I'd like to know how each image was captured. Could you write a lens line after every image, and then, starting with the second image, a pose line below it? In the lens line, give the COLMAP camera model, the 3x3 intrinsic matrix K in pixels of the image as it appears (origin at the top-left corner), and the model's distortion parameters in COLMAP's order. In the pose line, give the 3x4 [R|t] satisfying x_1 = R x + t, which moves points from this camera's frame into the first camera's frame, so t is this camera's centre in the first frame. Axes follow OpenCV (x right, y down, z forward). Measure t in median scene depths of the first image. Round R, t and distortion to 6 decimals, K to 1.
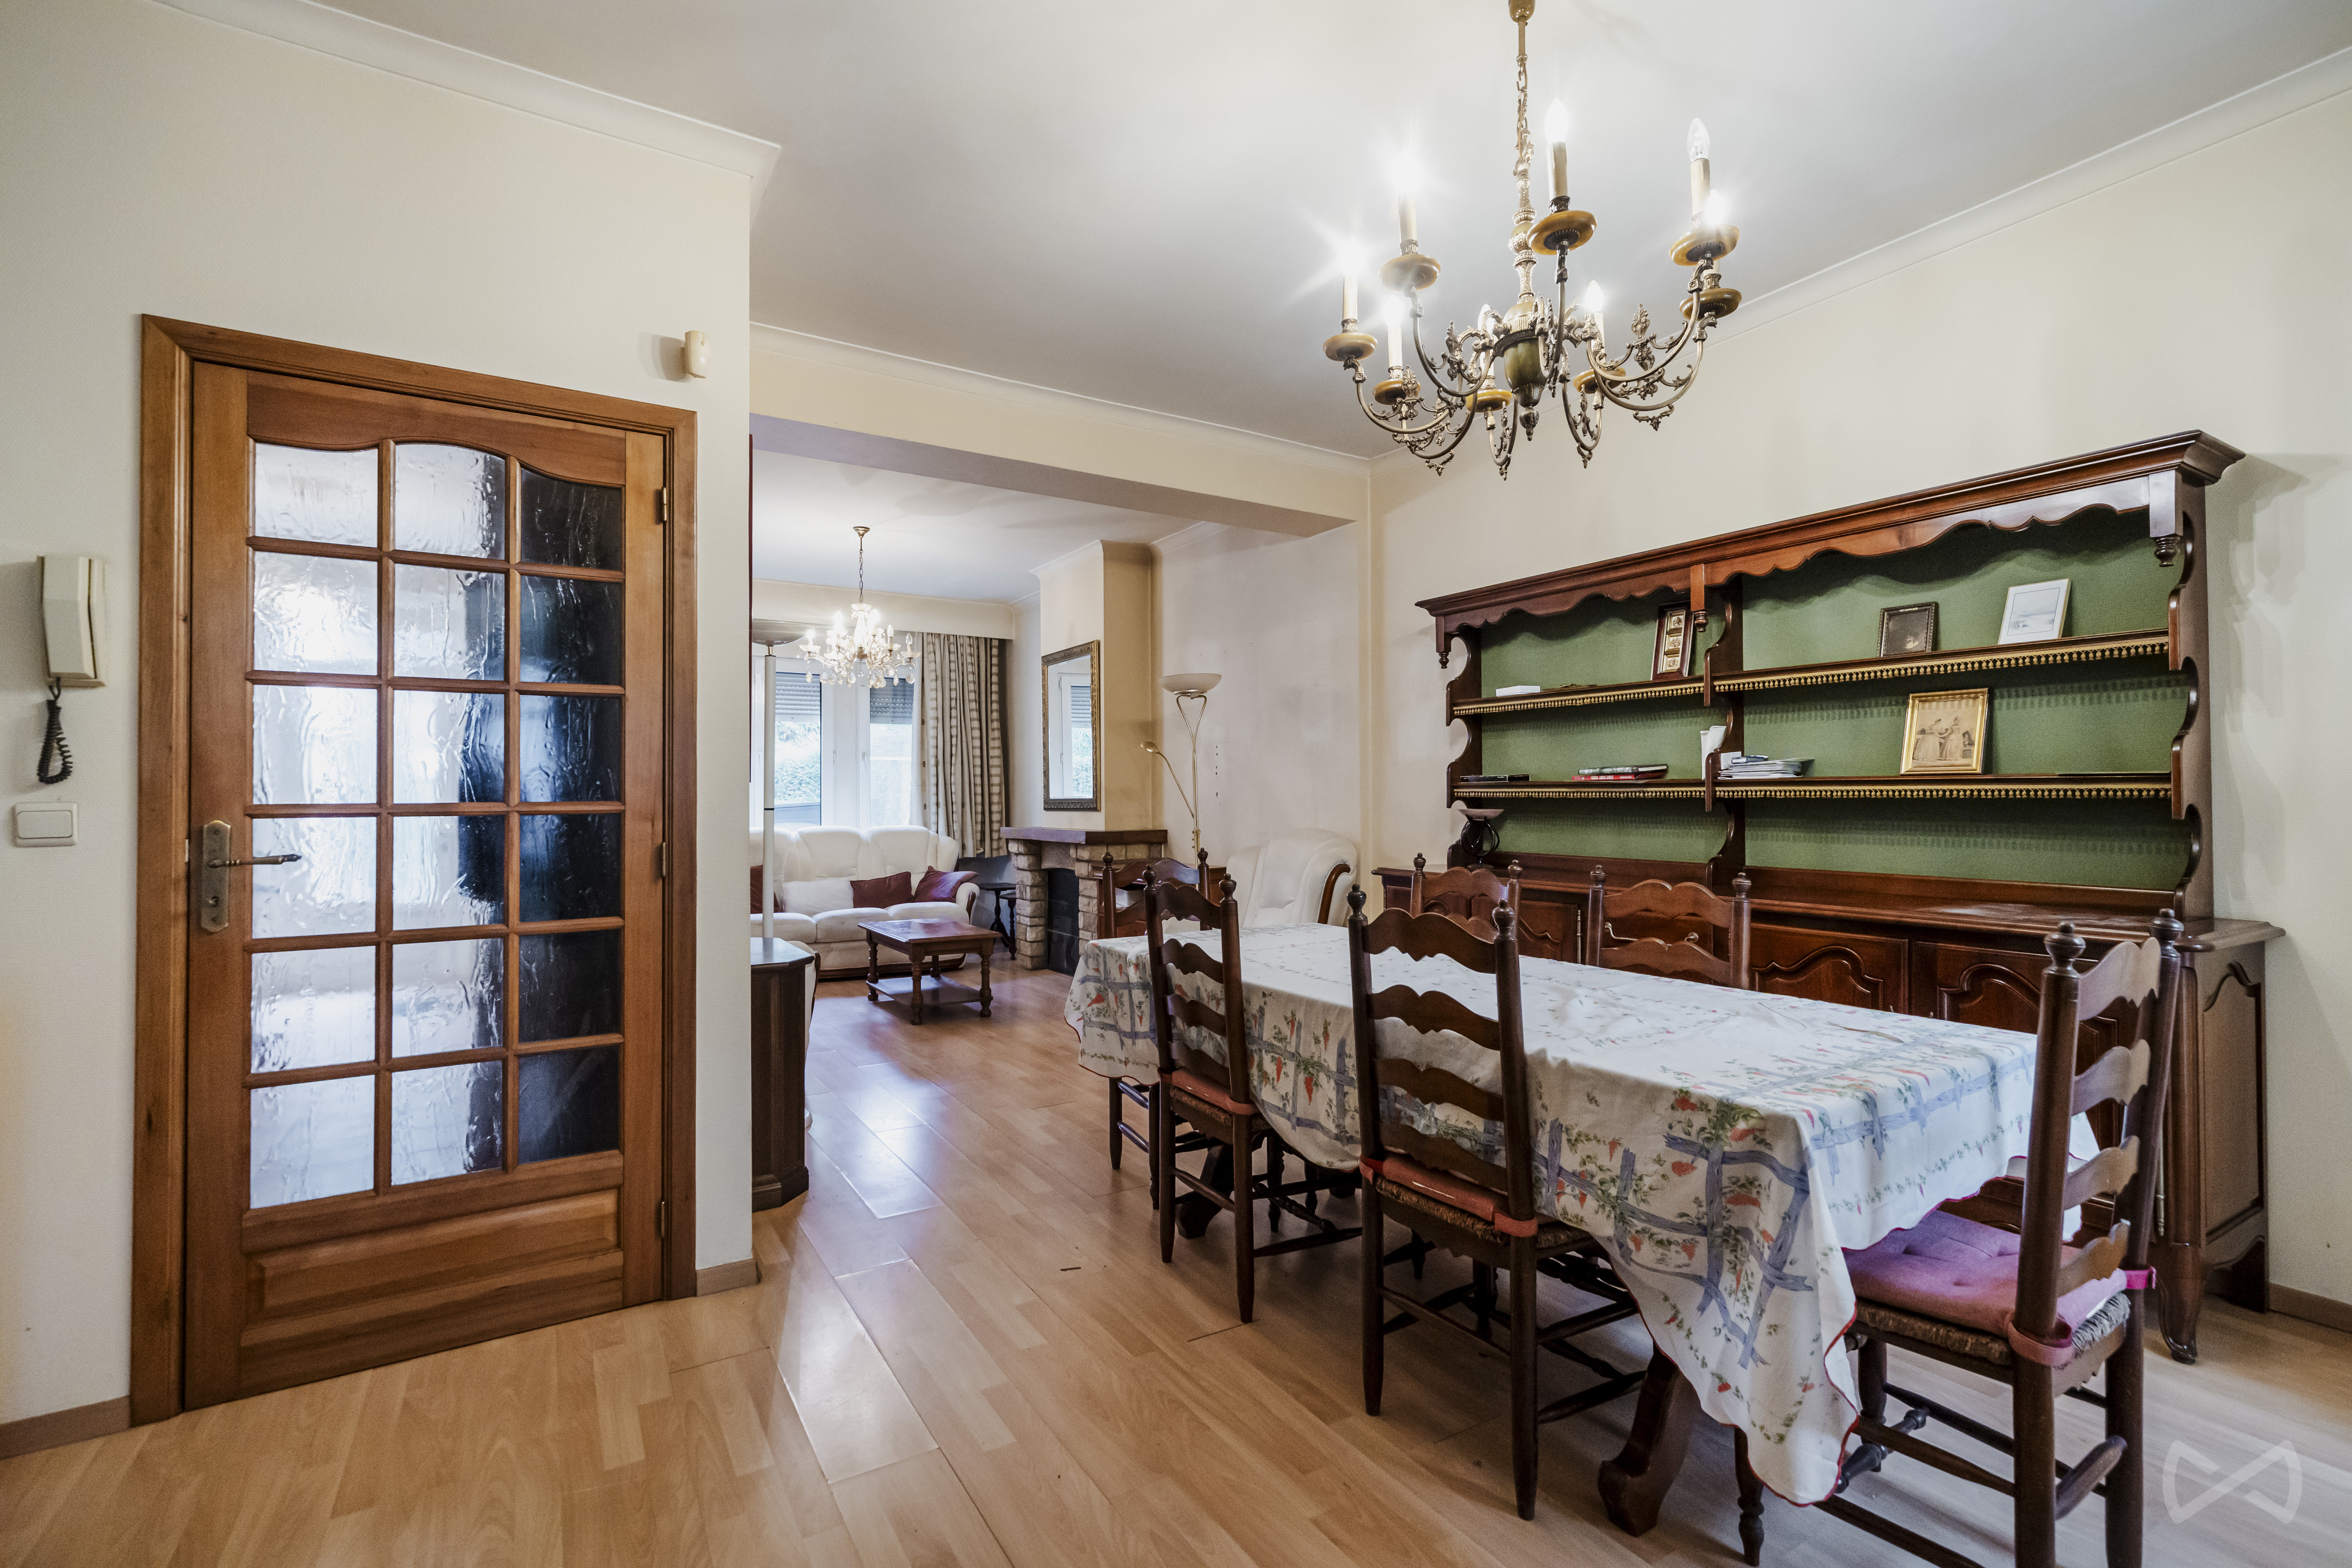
lens RADIAL K [[1038.4, 0, 1177.4], [0, 1038.4, 794.1], [0, 0, 1]] dist [0.000293, -0.000065]
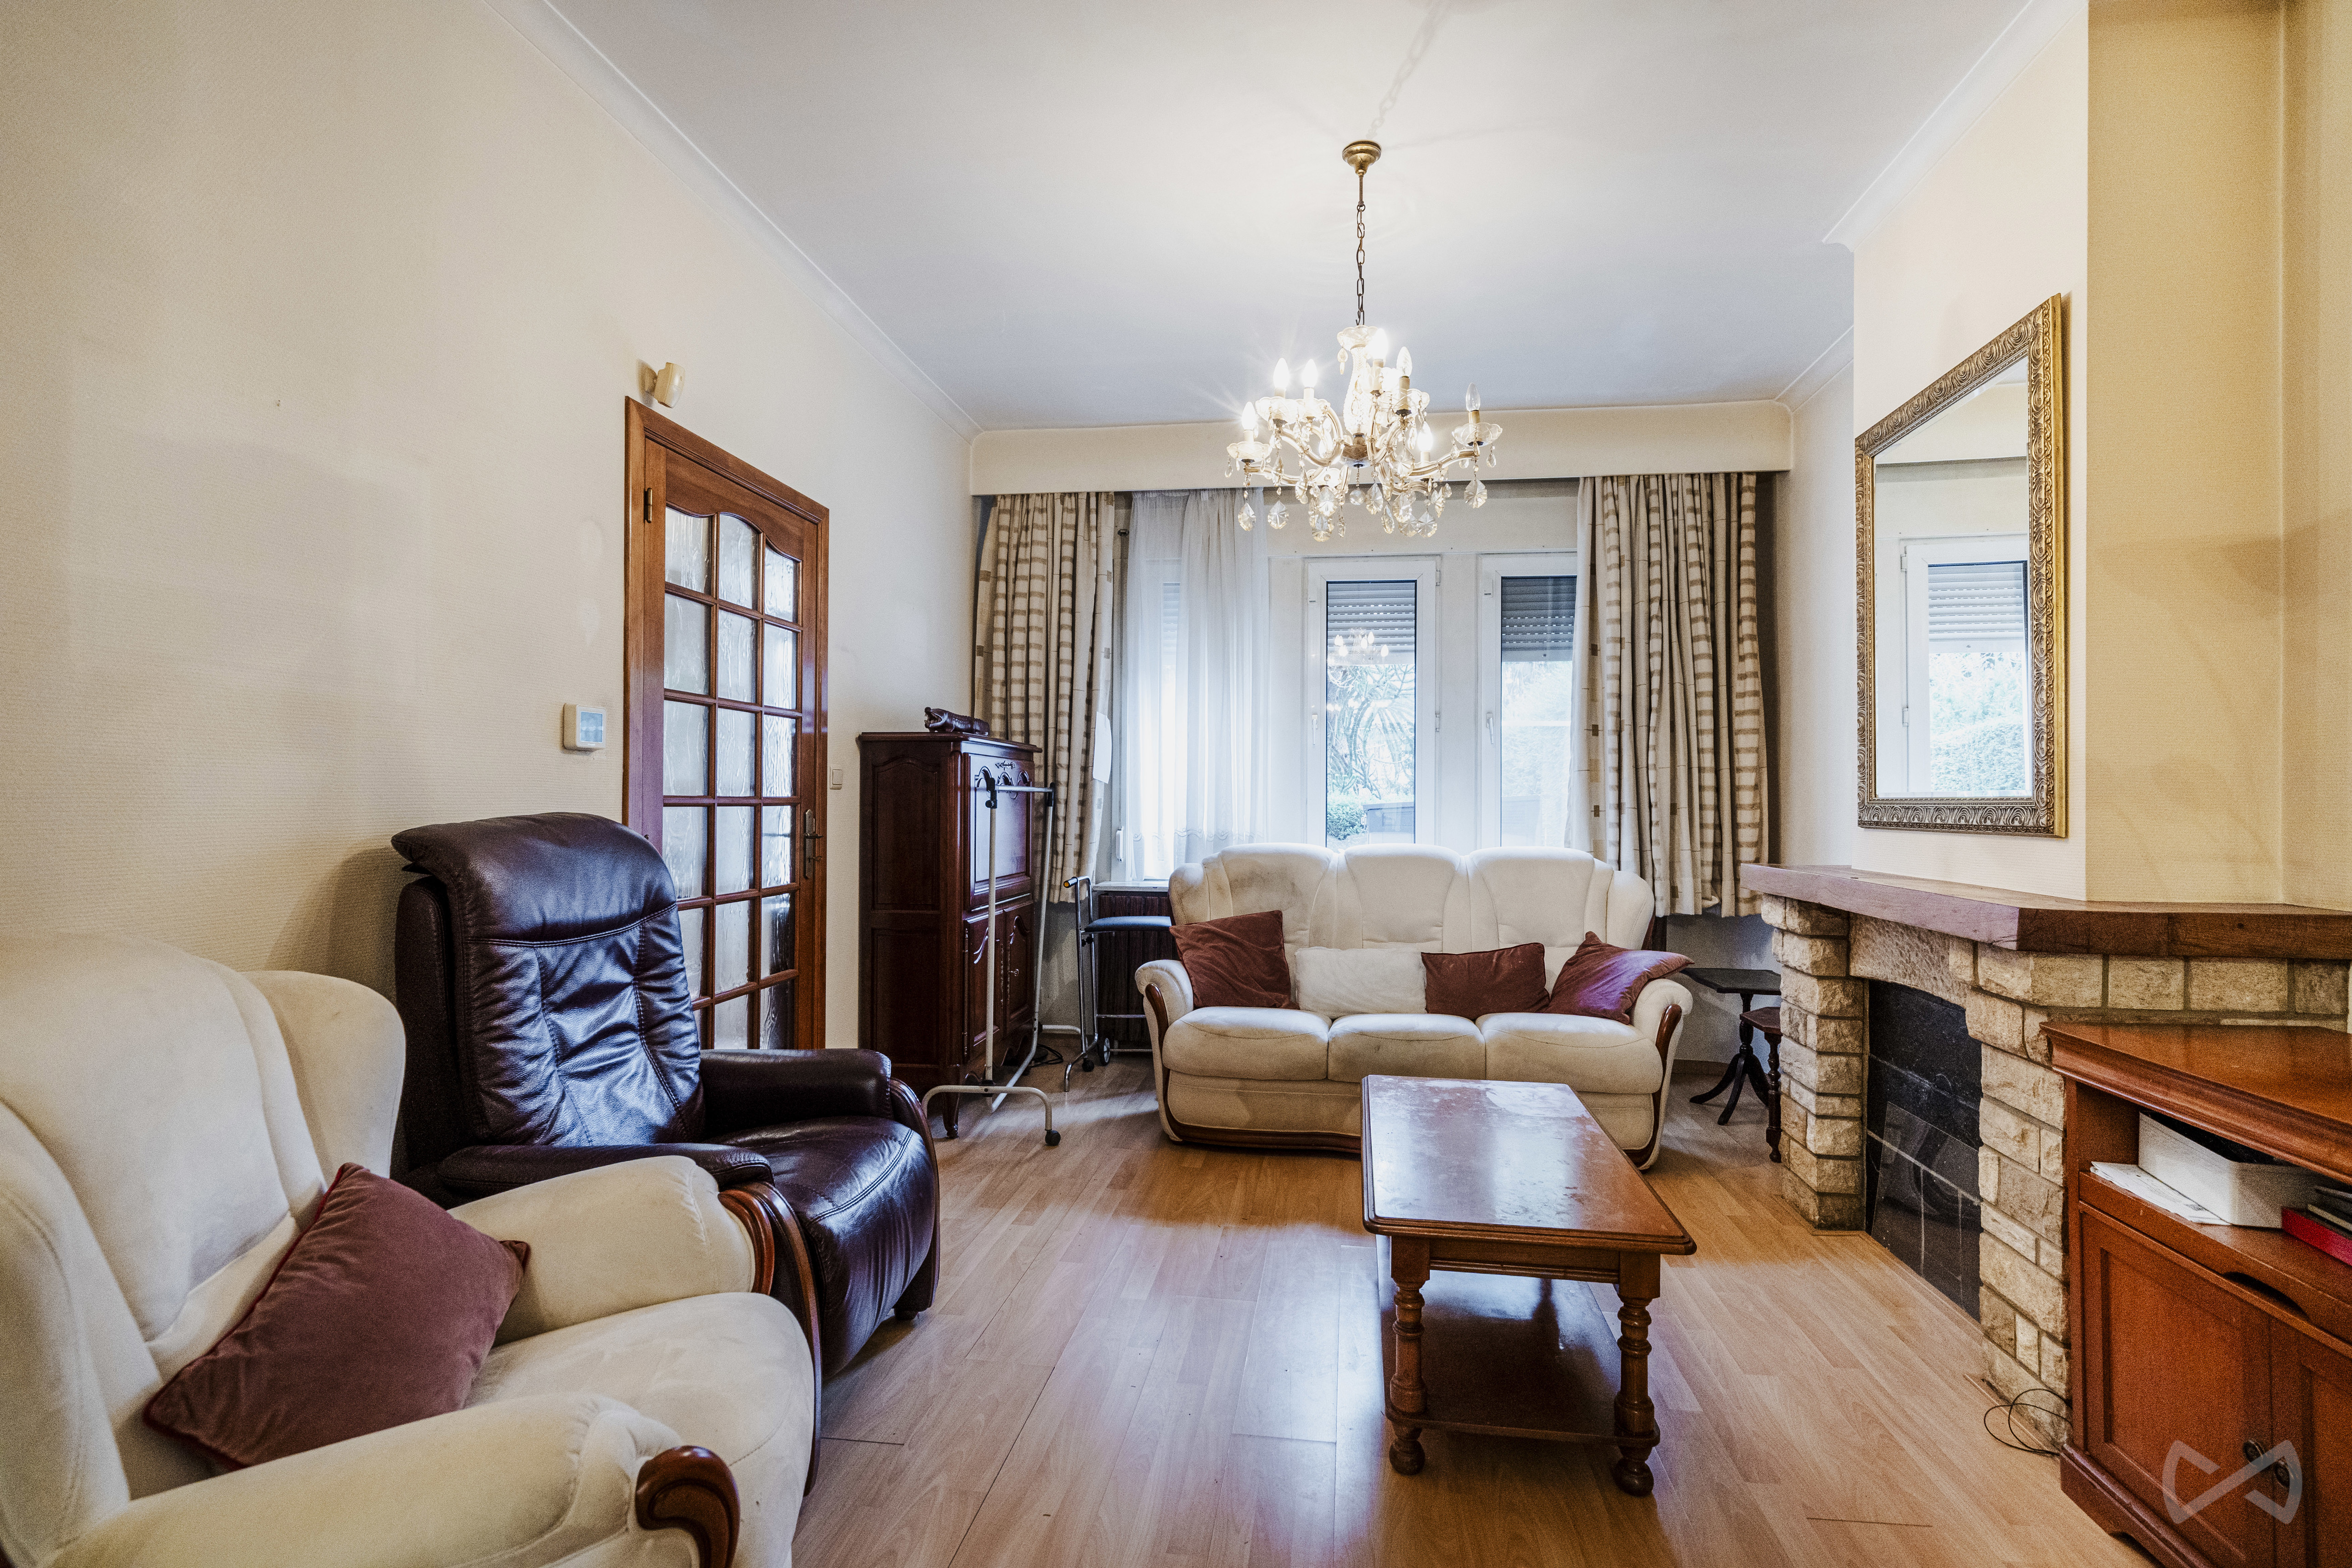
lens RADIAL K [[1096.0, 0, 1192.5], [0, 1096.0, 797.4], [0, 0, 1]] dist [-0.000943, 0.000119]
pose [[0.779137, 0.008794, -0.626792, -0.062254], [-0.006322, 0.999961, 0.006171, 0.003067], [0.626822, -0.000845, 0.779162, 0.492577]]
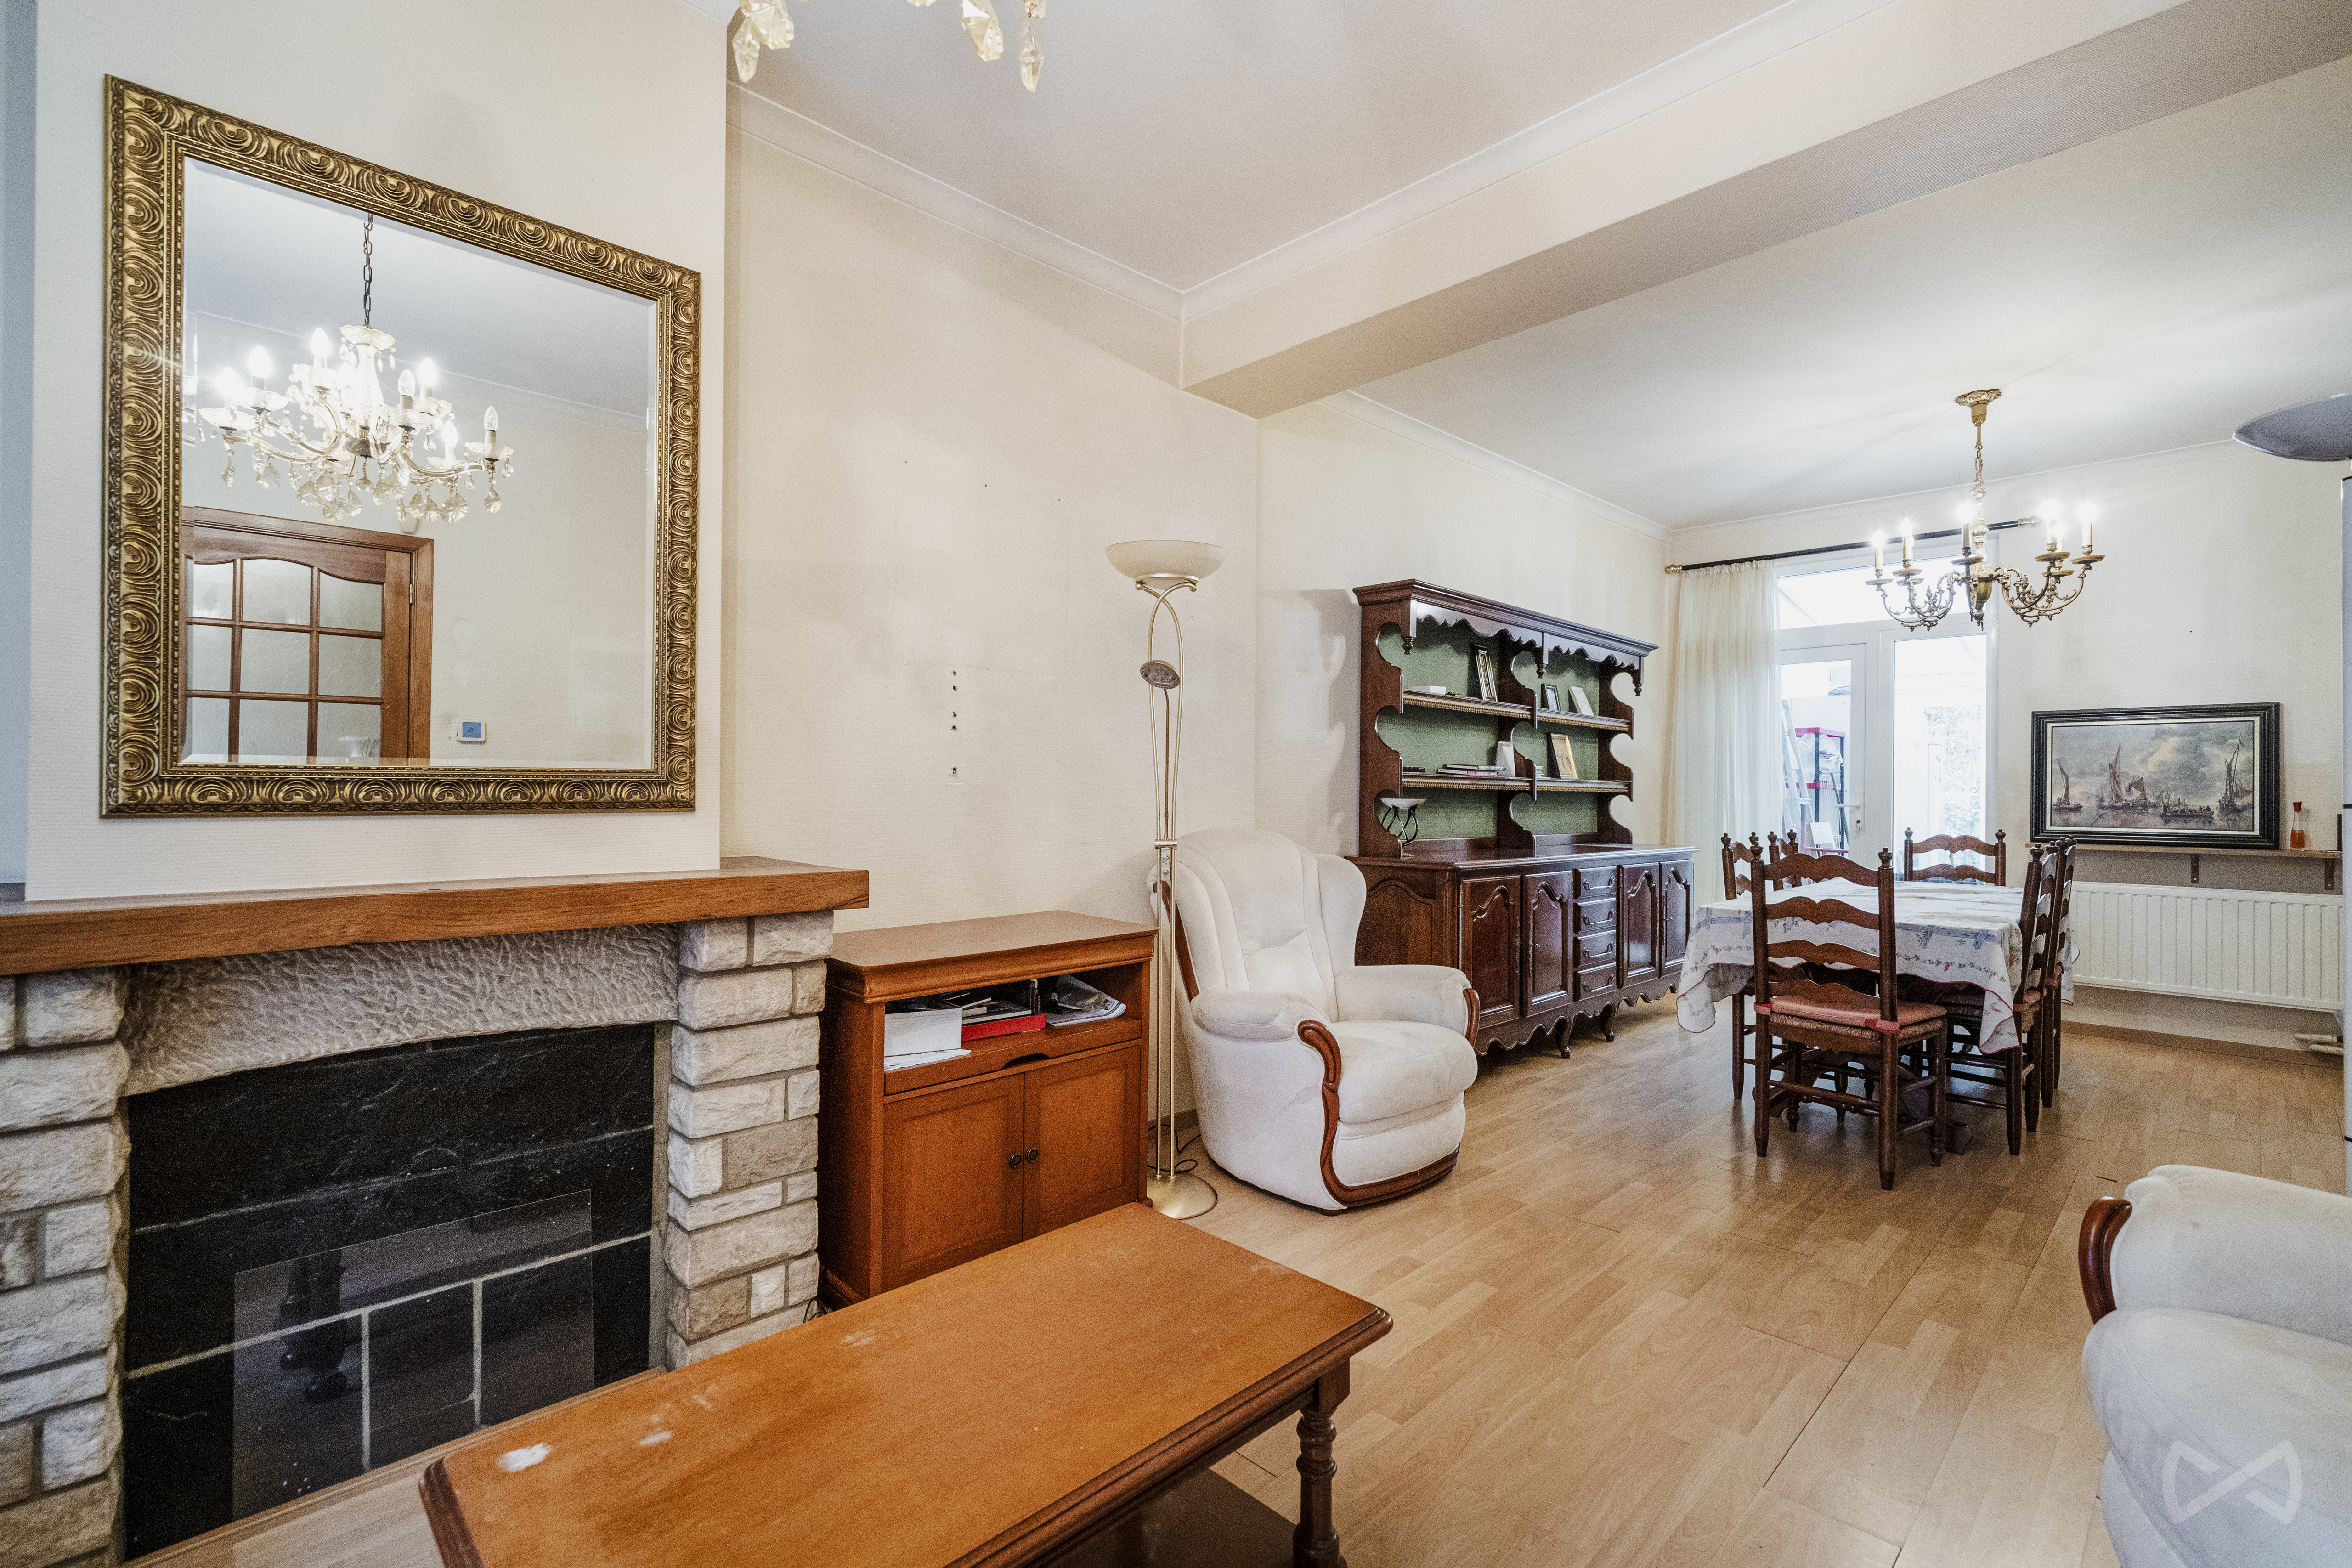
lens RADIAL K [[1038.4, 0, 1168.5], [0, 1038.4, 781.3], [0, 0, 1]] dist [0.000293, -0.000065]
pose [[-0.216464, 0.013345, 0.976199, -0.355653], [-0.008952, 0.999837, -0.015653, 0.009110], [-0.976250, -0.012128, -0.216309, 0.788986]]
